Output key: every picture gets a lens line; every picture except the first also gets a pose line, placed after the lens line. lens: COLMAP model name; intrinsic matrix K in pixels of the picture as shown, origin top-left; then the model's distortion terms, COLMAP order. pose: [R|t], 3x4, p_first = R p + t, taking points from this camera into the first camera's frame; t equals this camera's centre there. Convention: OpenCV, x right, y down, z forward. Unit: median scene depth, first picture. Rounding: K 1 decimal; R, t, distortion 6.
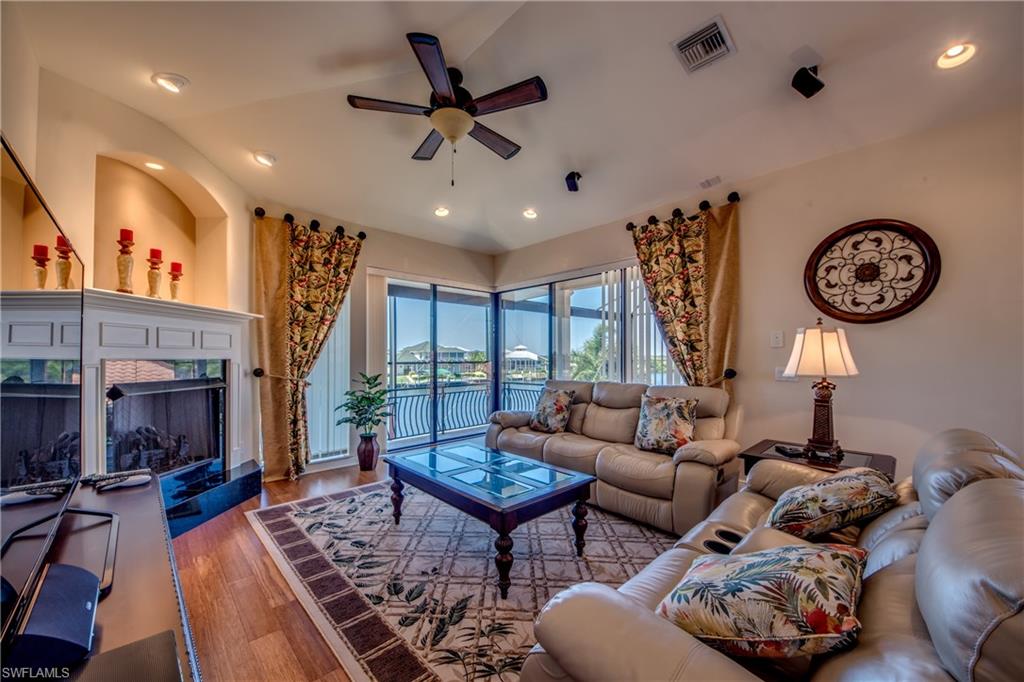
lens RADIAL K [[381.8, 0, 497.6], [0, 381.8, 358.4], [0, 0, 1]] dist [0.003883, -0.009163]
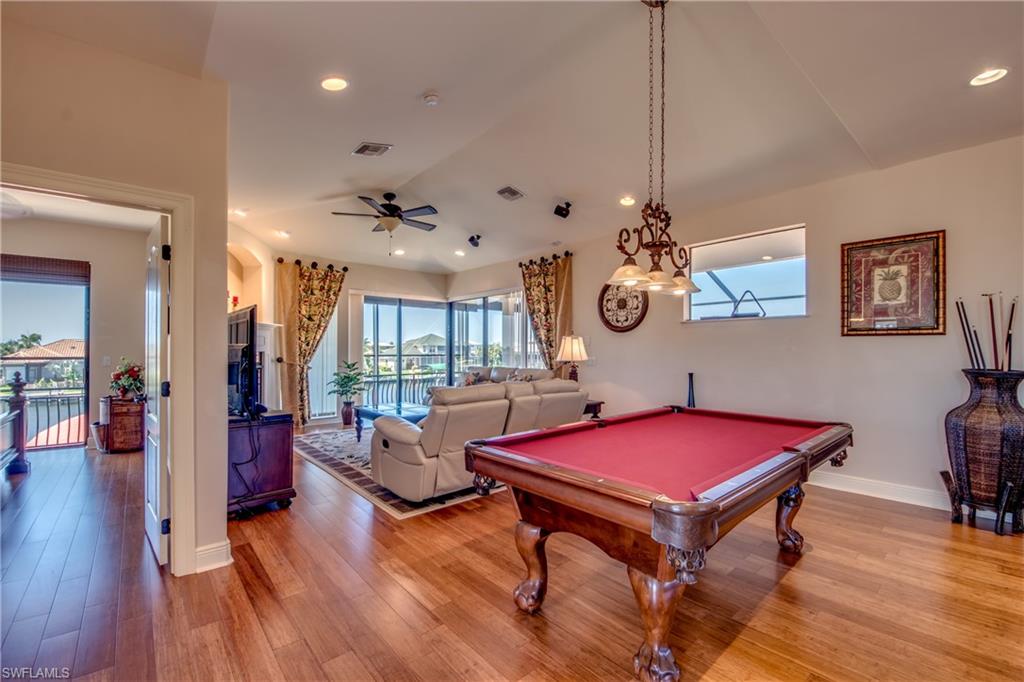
lens RADIAL K [[422.1, 0, 504.5], [0, 422.1, 353.6], [0, 0, 1]] dist [-0.008810, -0.001324]
pose [[0.999806, 0.003023, -0.019457, 0.333339], [-0.002955, 0.999989, 0.003517, 0.000922], [0.019467, -0.003459, 0.999805, -0.707235]]
